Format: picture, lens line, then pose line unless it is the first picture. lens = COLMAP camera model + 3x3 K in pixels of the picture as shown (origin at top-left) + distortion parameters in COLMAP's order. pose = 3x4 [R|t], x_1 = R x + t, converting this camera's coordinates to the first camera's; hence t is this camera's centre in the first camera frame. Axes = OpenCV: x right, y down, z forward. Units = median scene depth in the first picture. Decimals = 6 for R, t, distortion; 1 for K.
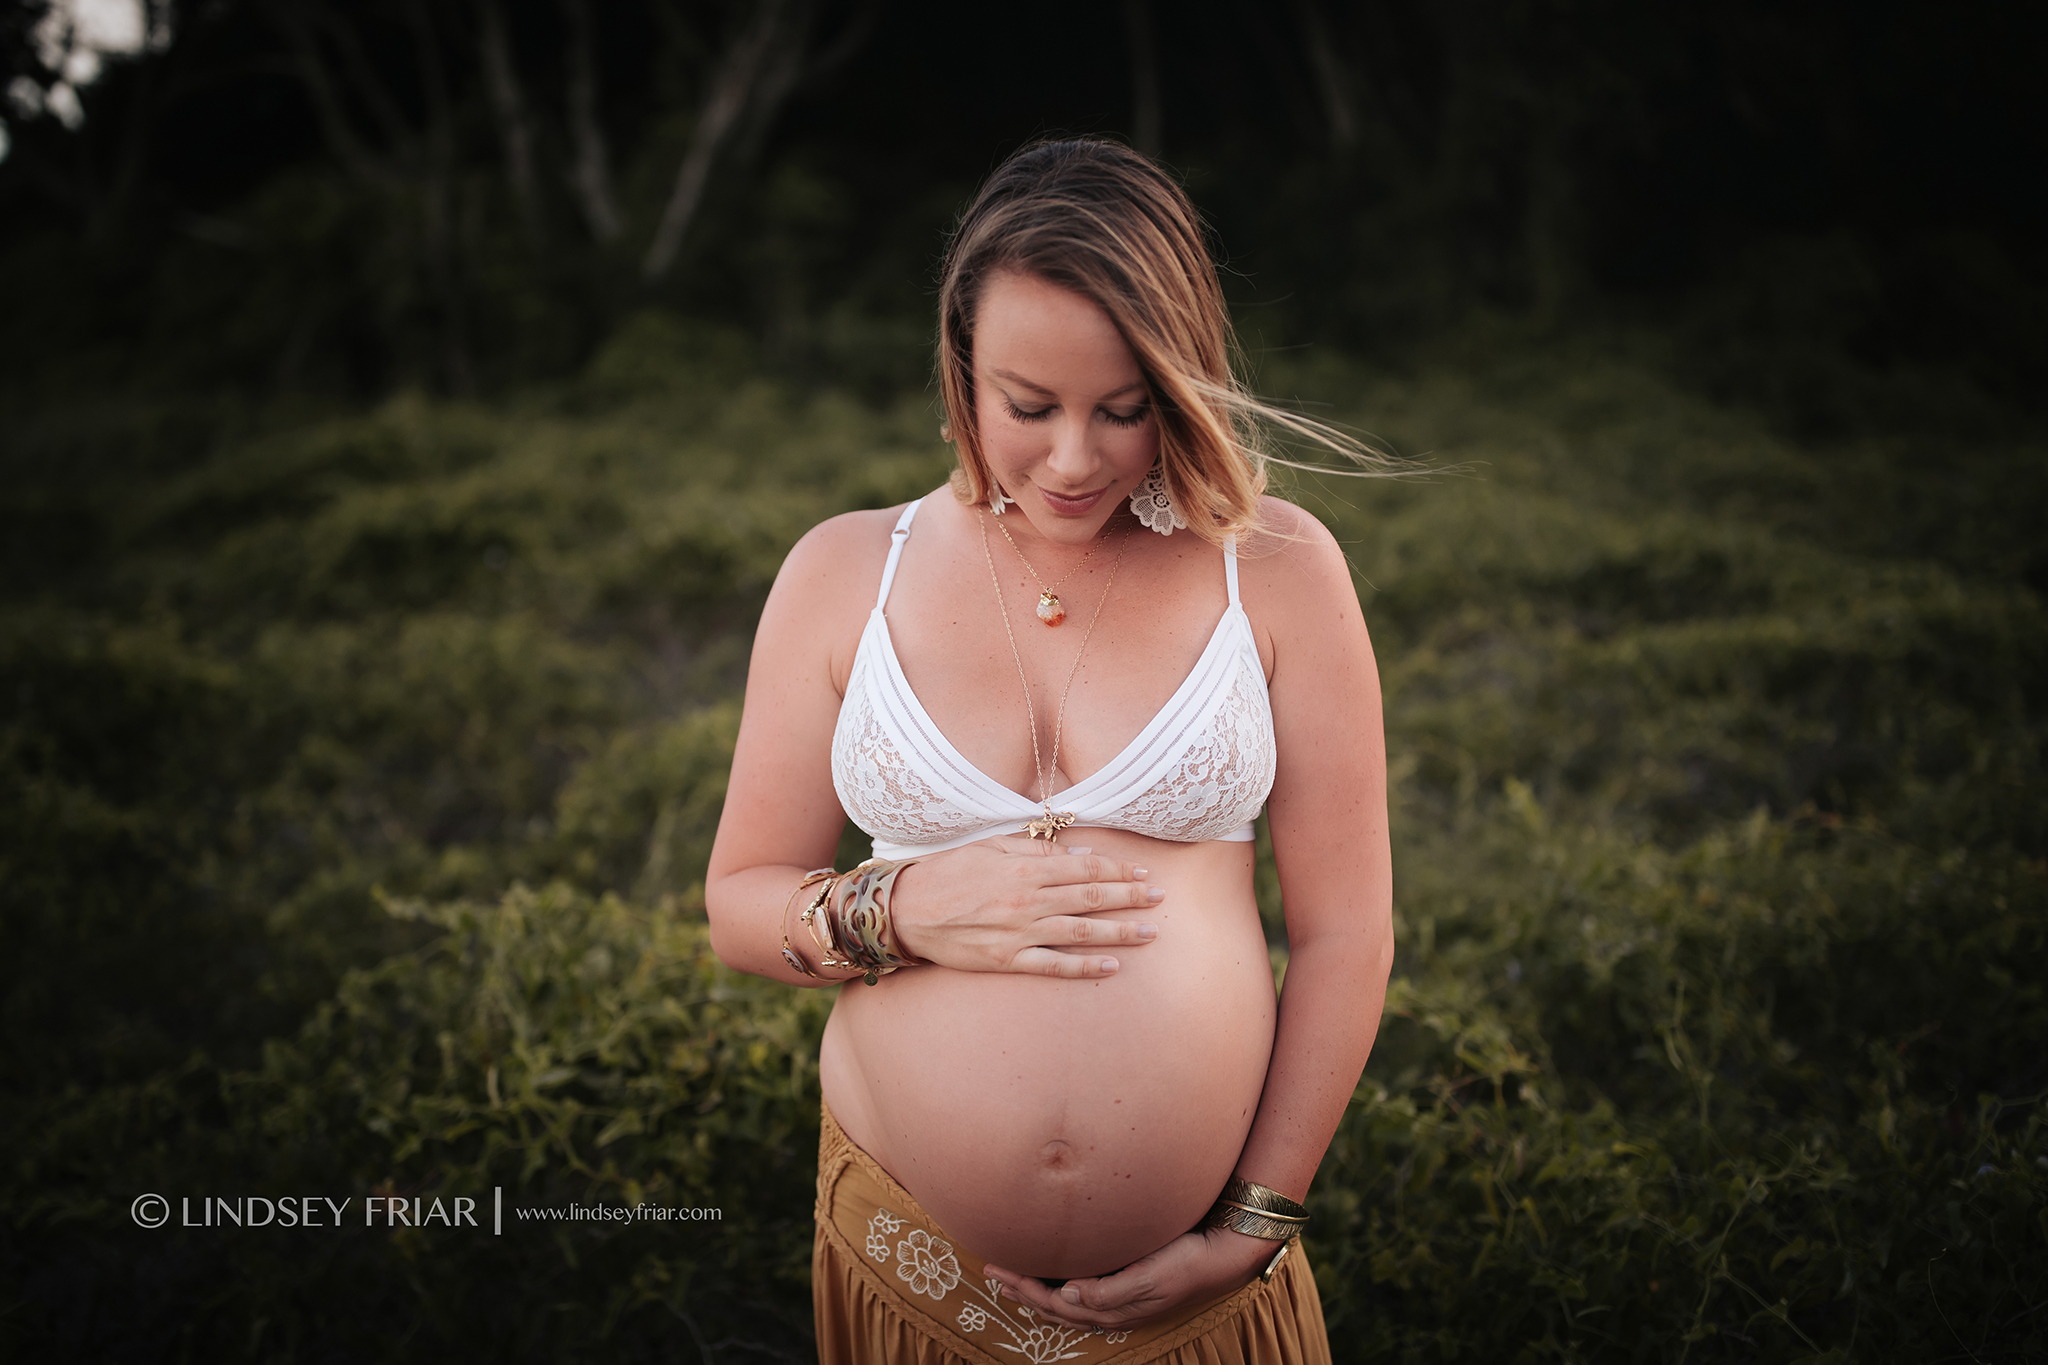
lens RADIAL K [[2127.9, 0, 1016.3], [0, 2127.9, 662.2], [0, 0, 1]] dist [0.009854, 0.000000]
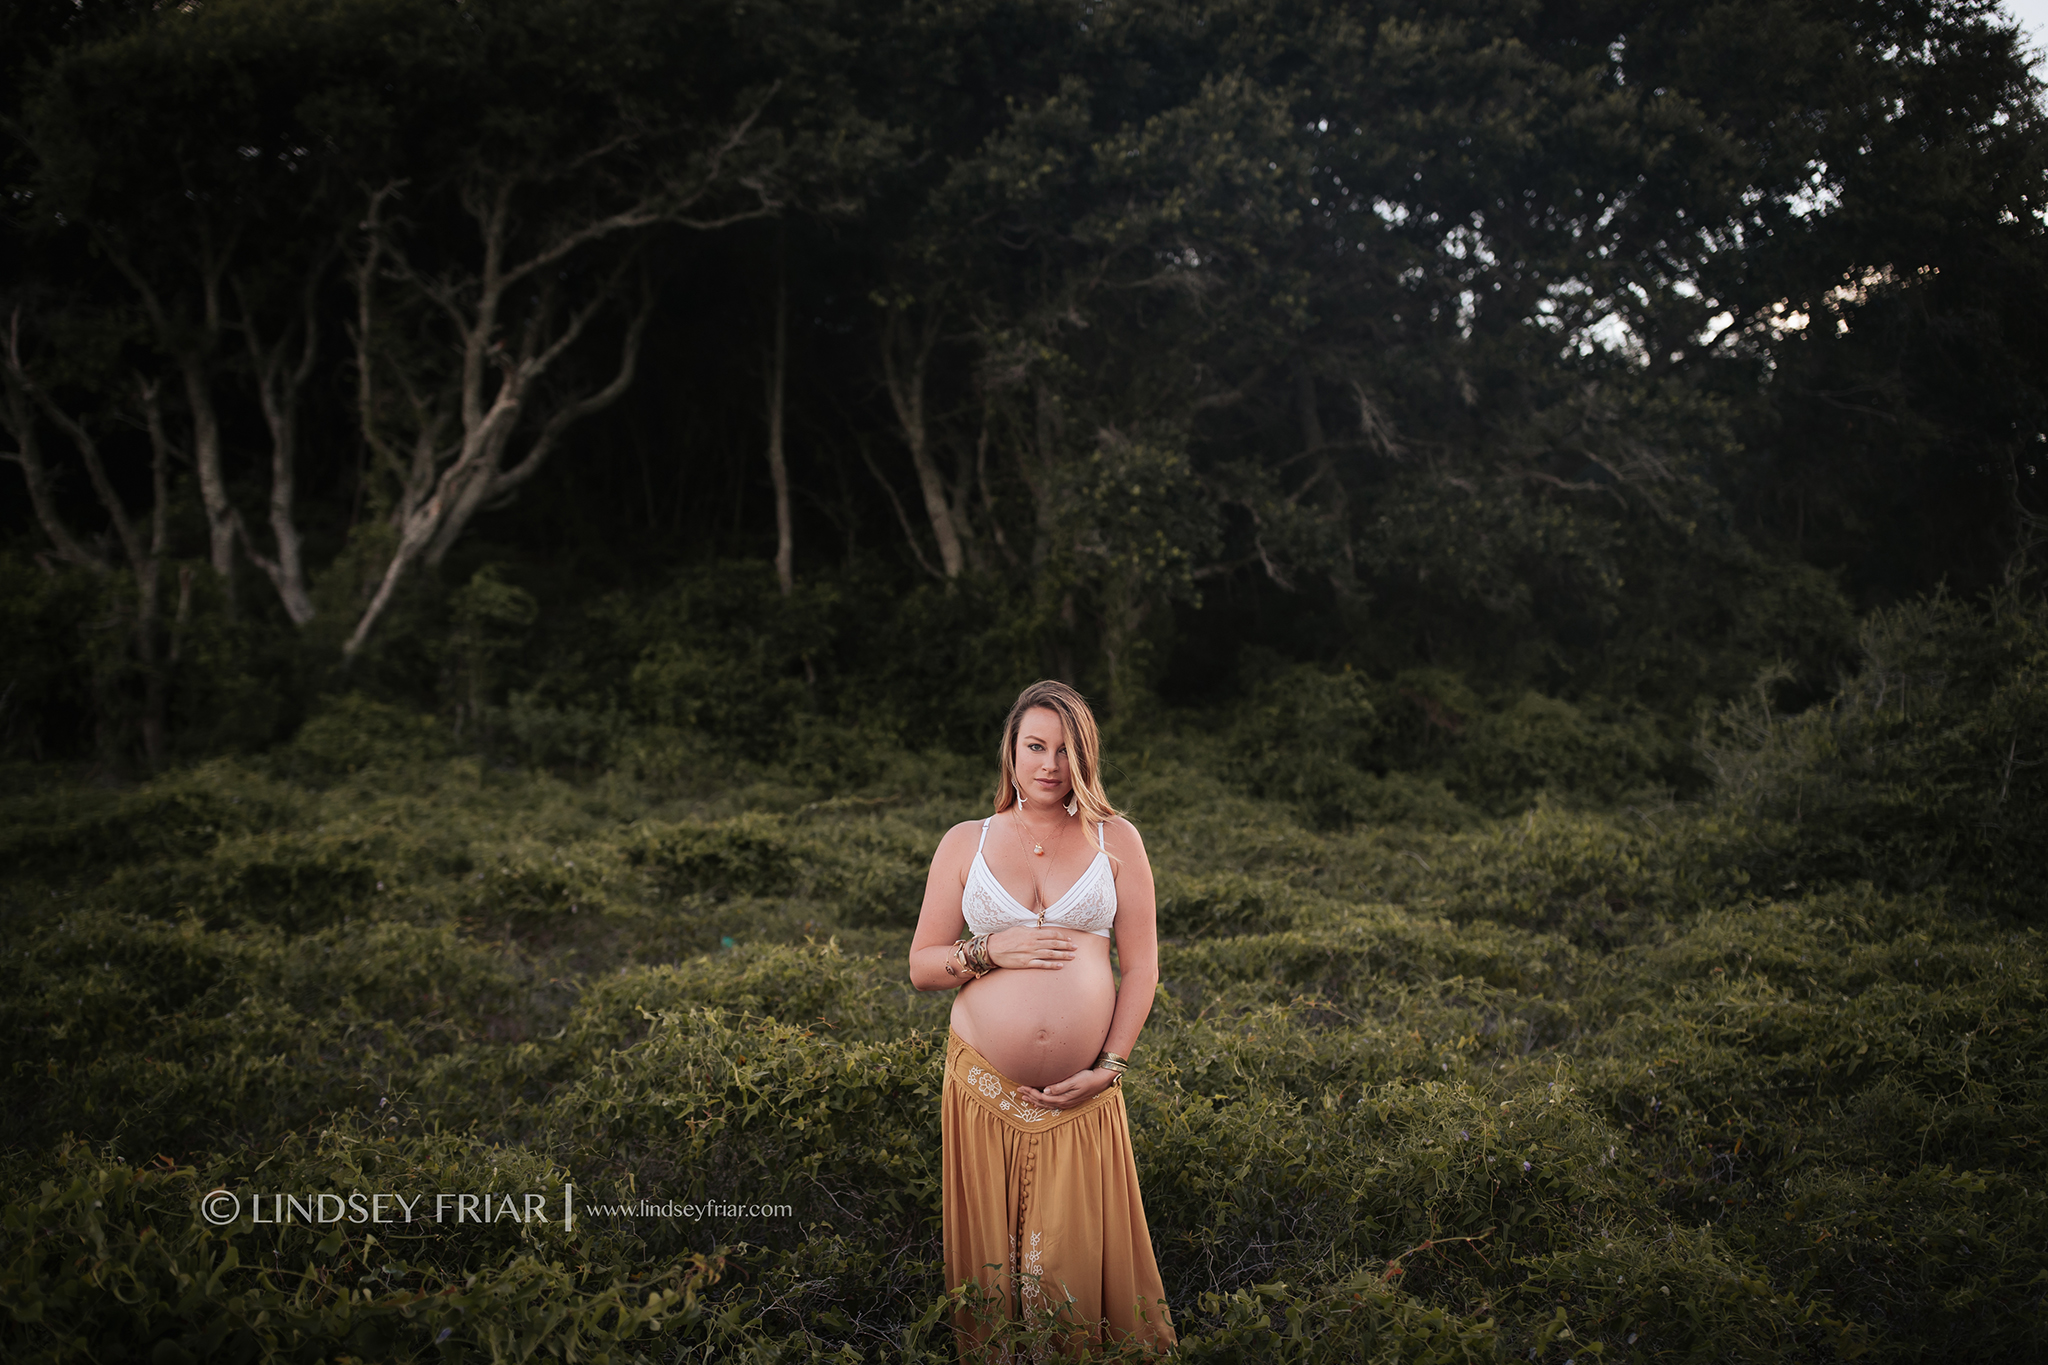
lens RADIAL K [[2127.9, 0, 1033.7], [0, 2127.9, 691.8], [0, 0, 1]] dist [0.009854, 0.000000]
pose [[0.976911, 0.039259, 0.210007, -0.144890], [-0.003869, 0.986061, -0.166342, 0.058468], [-0.213610, 0.161689, 0.963446, -0.434824]]
